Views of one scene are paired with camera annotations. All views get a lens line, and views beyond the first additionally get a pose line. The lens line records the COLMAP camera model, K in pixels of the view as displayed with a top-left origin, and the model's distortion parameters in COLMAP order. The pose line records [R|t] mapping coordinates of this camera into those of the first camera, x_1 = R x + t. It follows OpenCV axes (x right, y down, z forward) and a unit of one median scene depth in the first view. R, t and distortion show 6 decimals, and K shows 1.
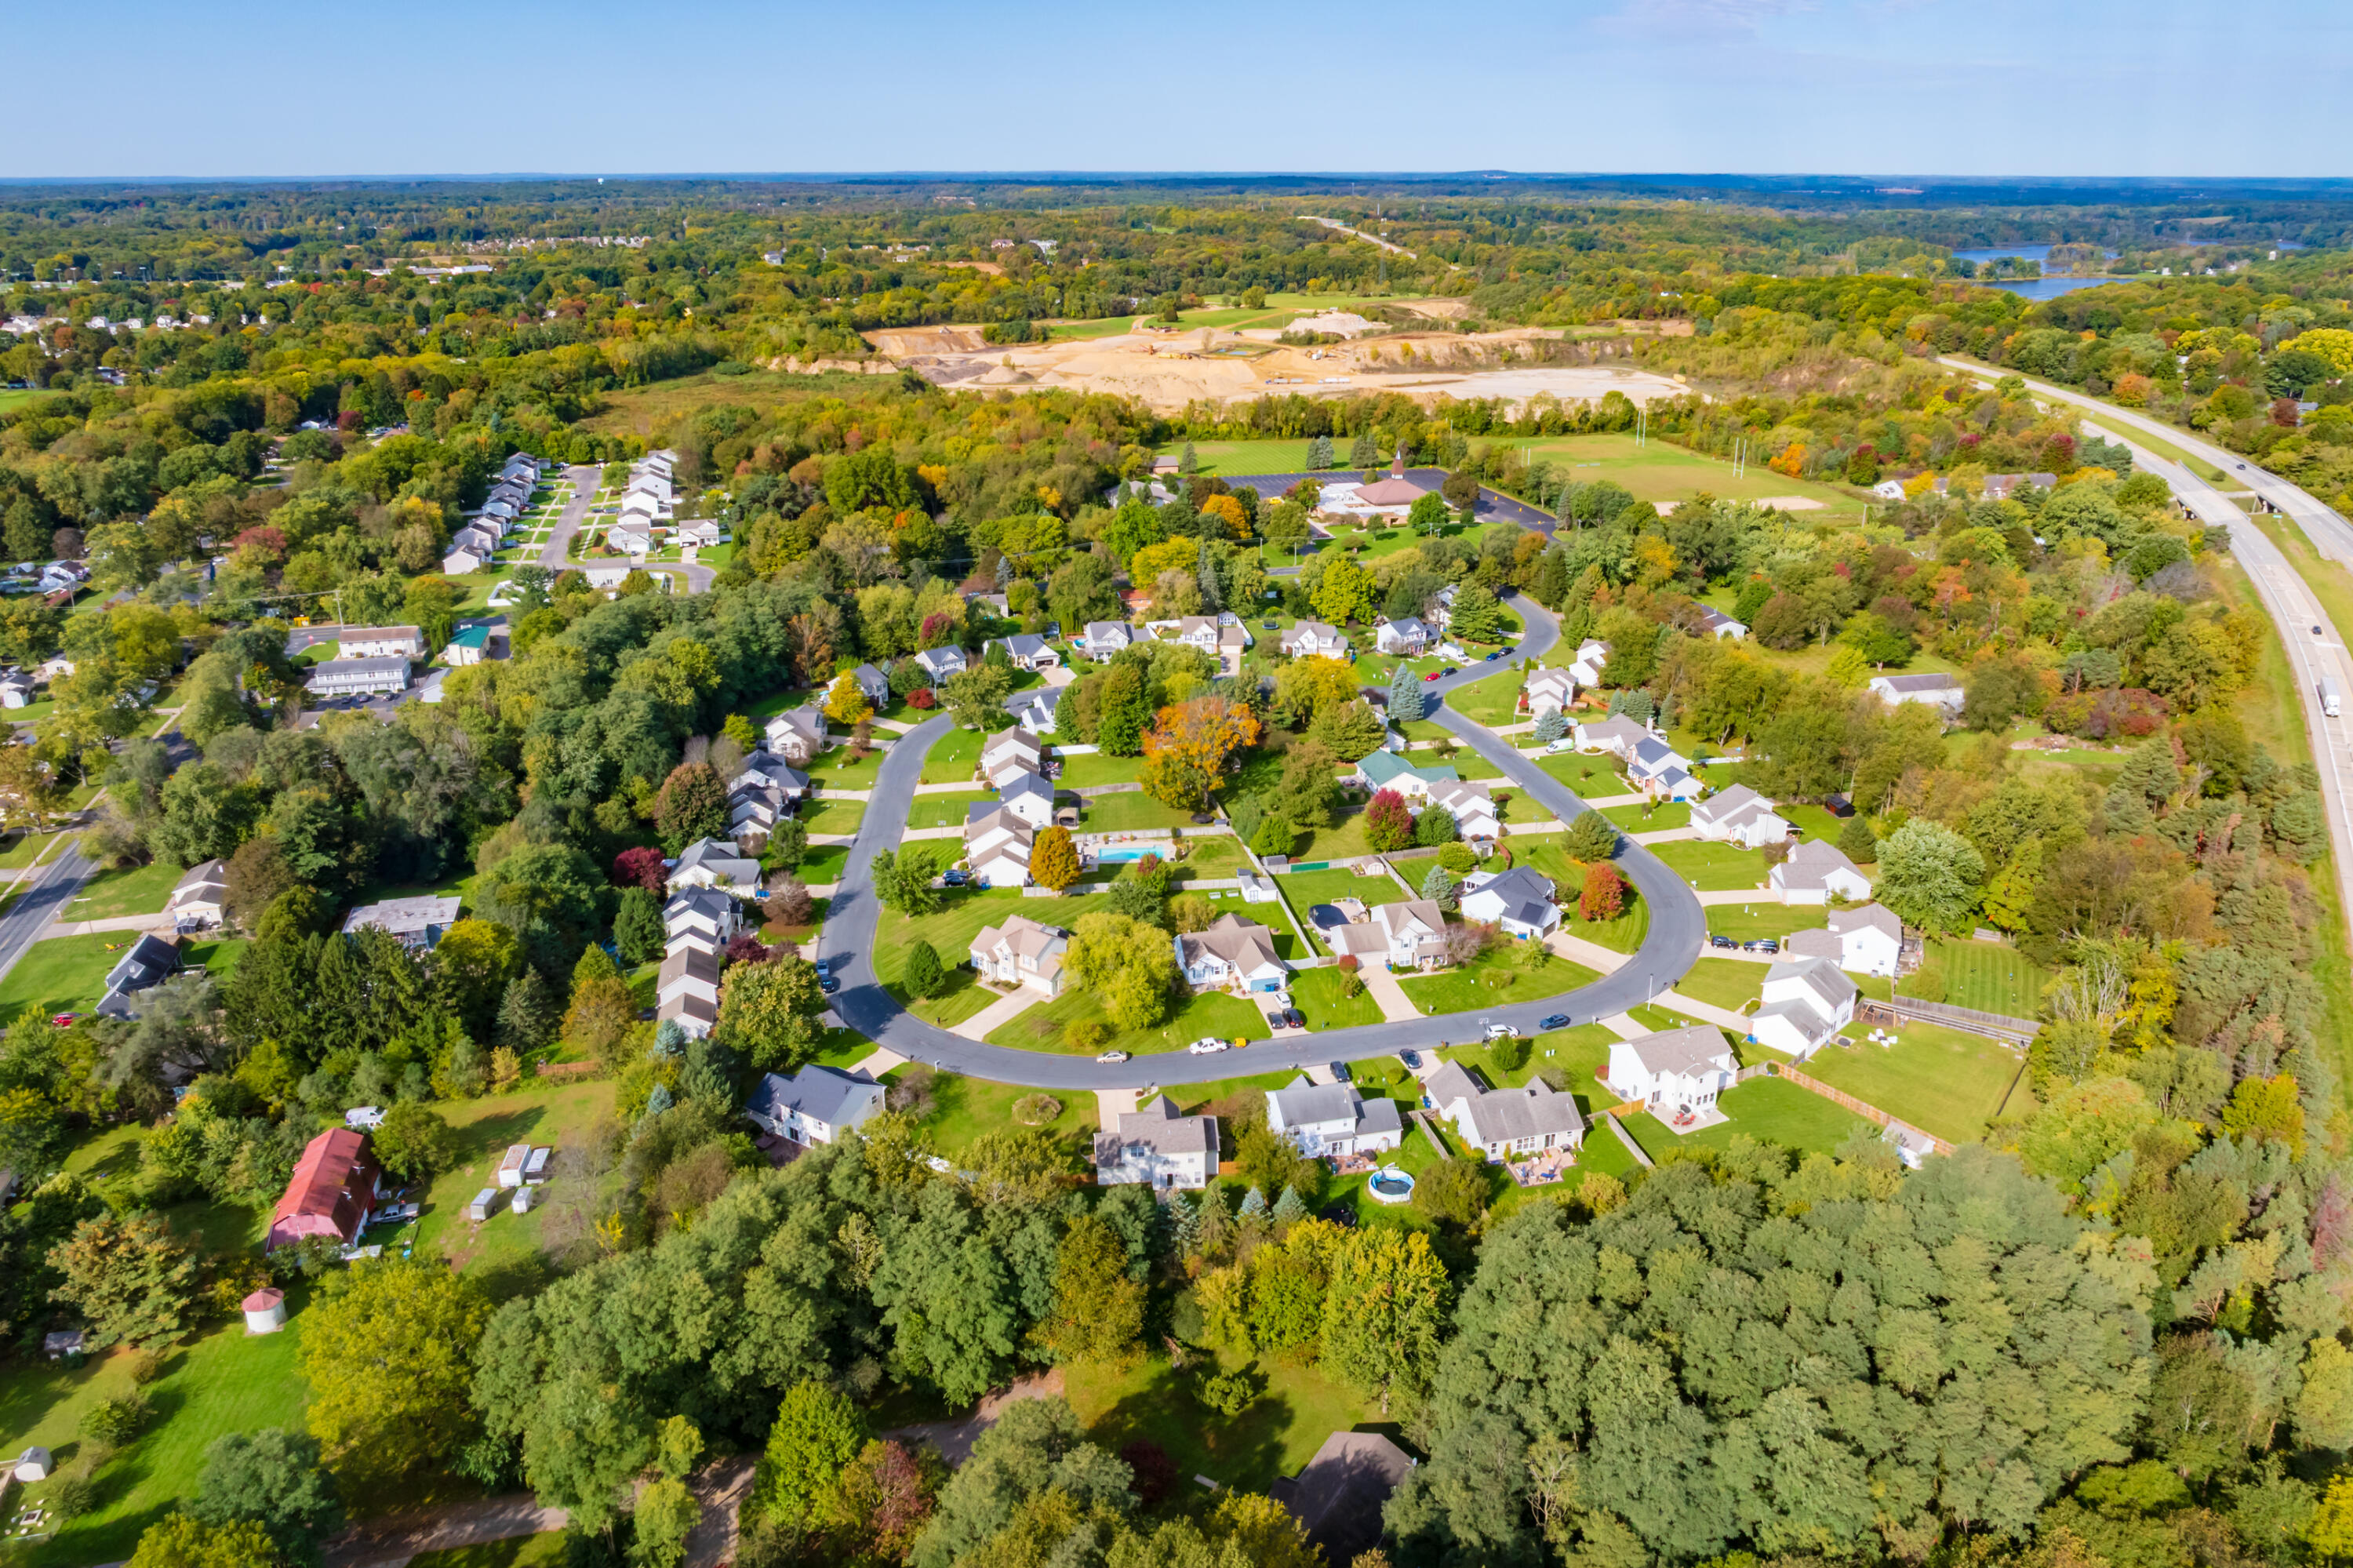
lens RADIAL K [[1614.0, 0, 1188.4], [0, 1614.0, 781.5], [0, 0, 1]] dist [-0.024562, 0.009872]
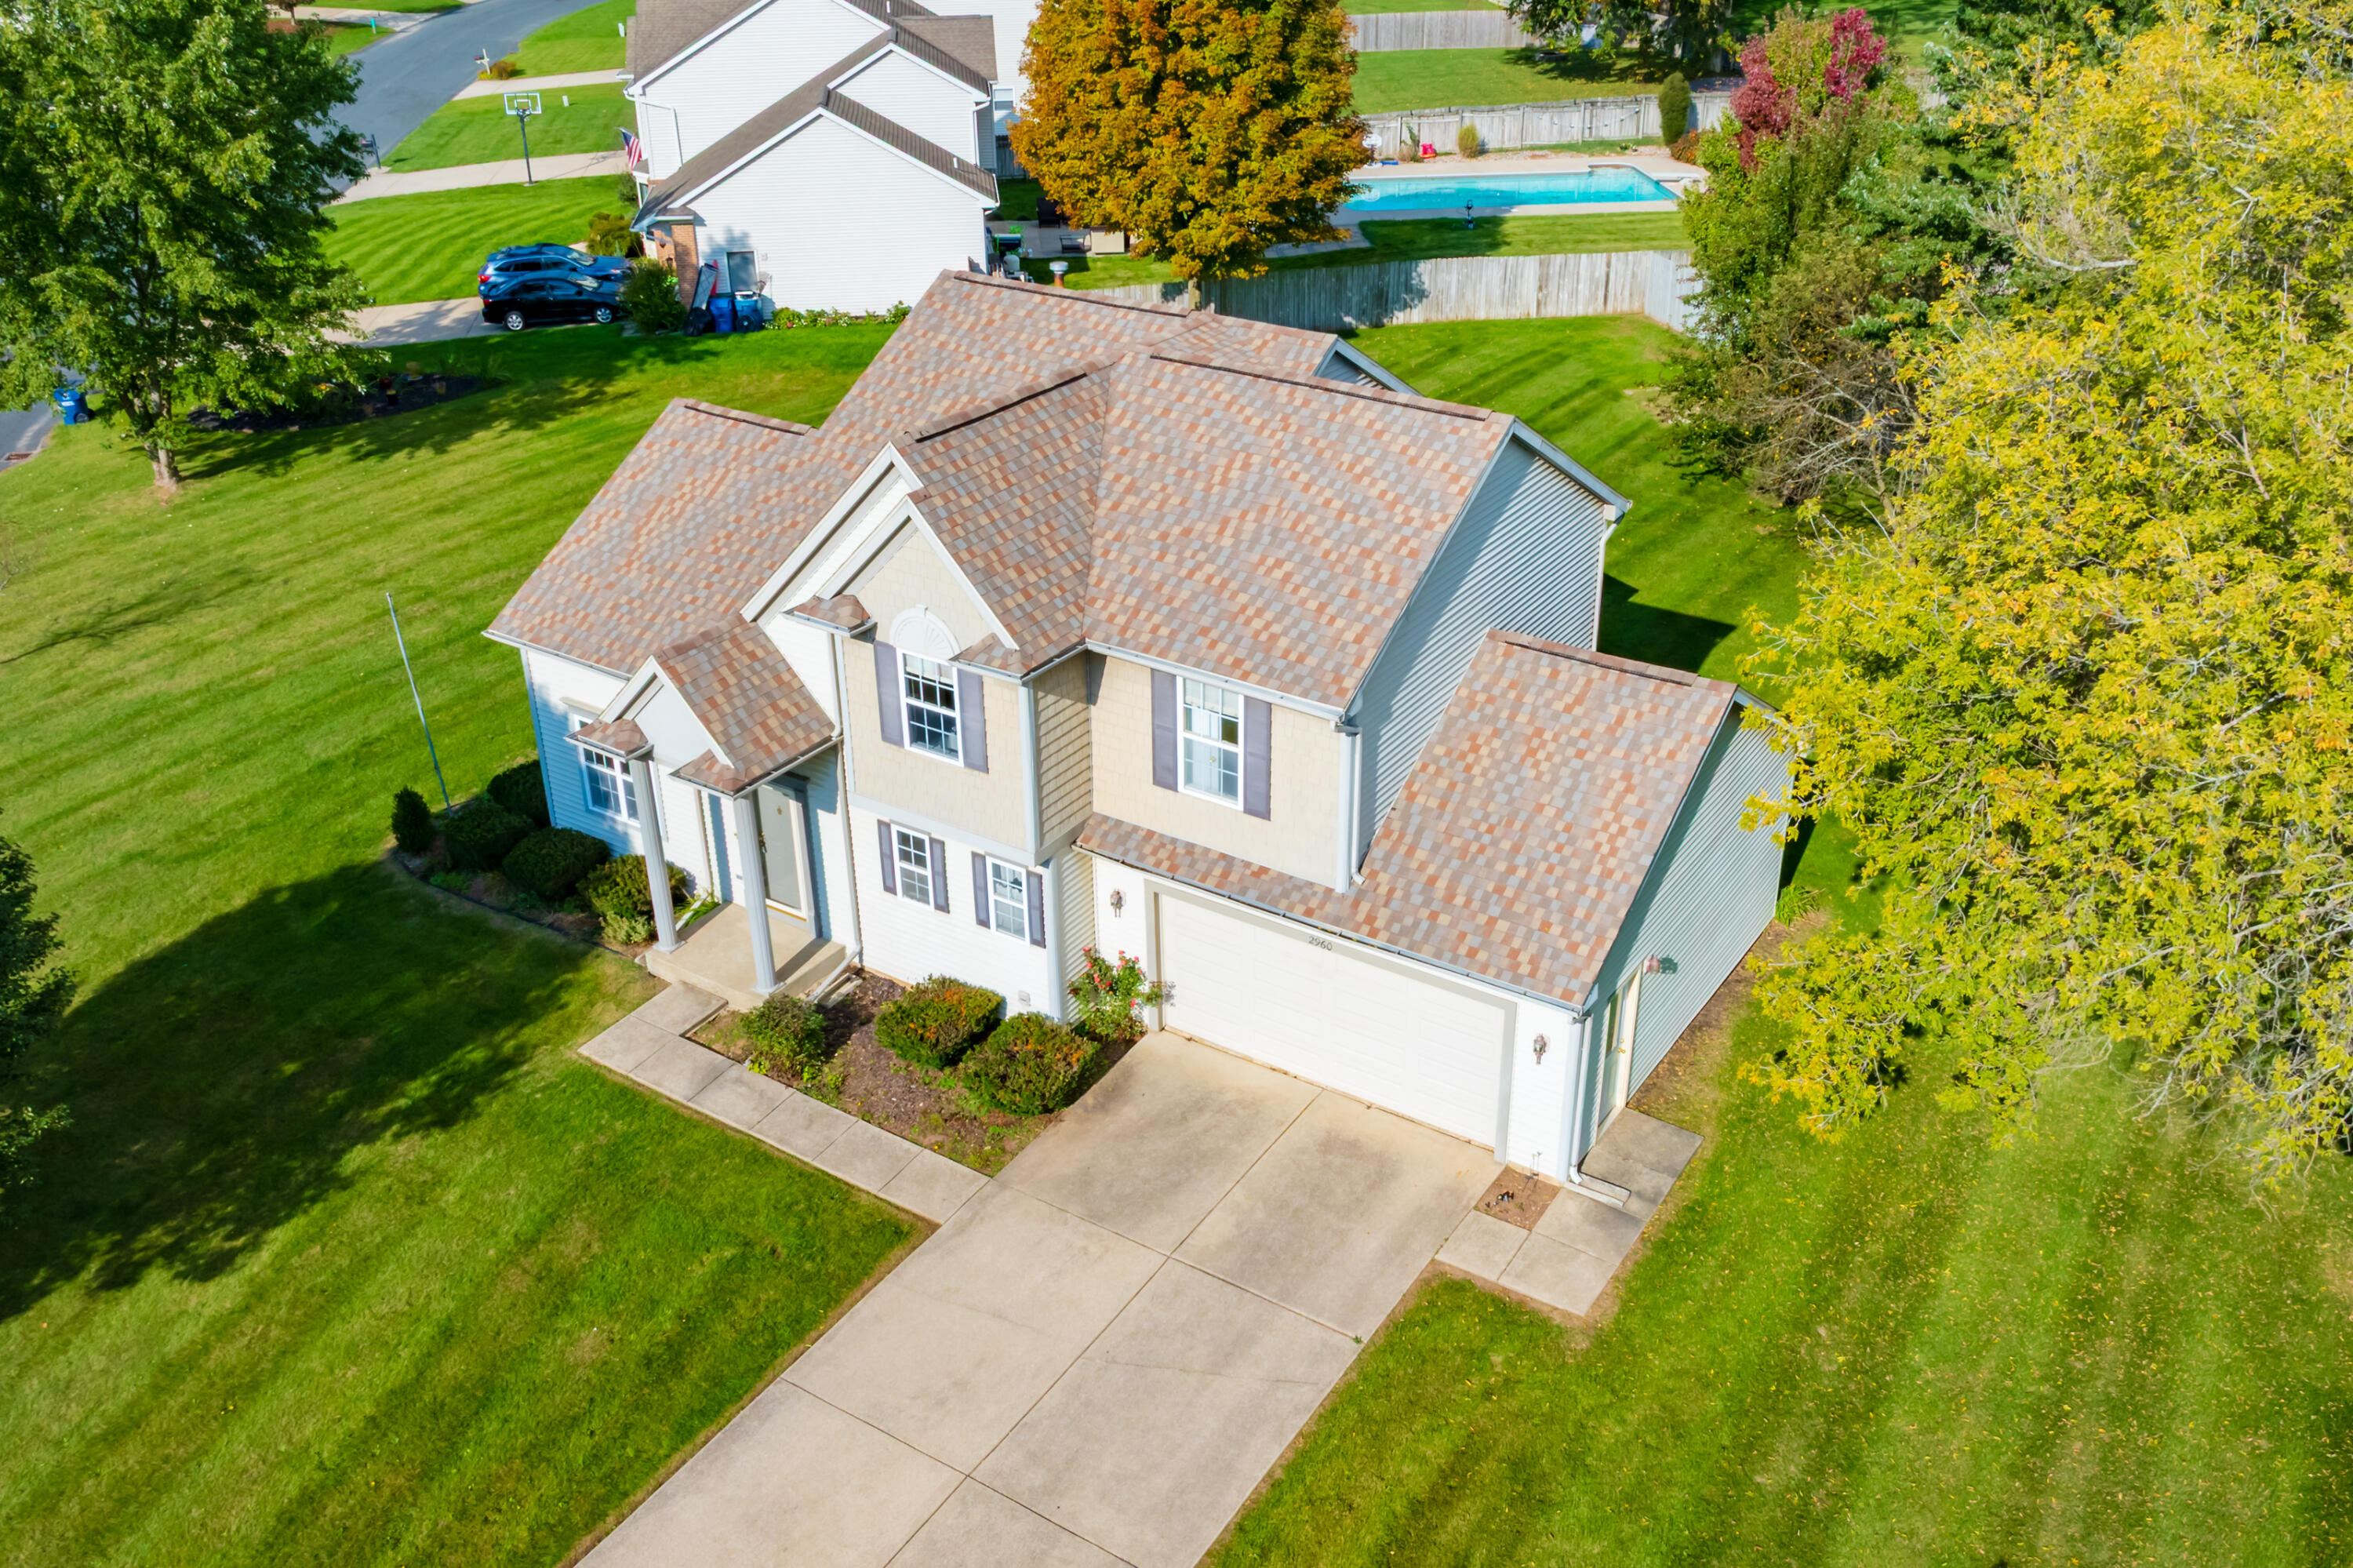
lens RADIAL K [[2080.0, 0, 1243.8], [0, 2080.0, 780.6], [0, 0, 1]] dist [-0.044538, 0.001553]
pose [[0.996279, -0.044787, 0.073638, -0.077057], [0.034963, 0.990942, 0.129662, 0.073171], [-0.078778, -0.126605, 0.988820, 0.658596]]
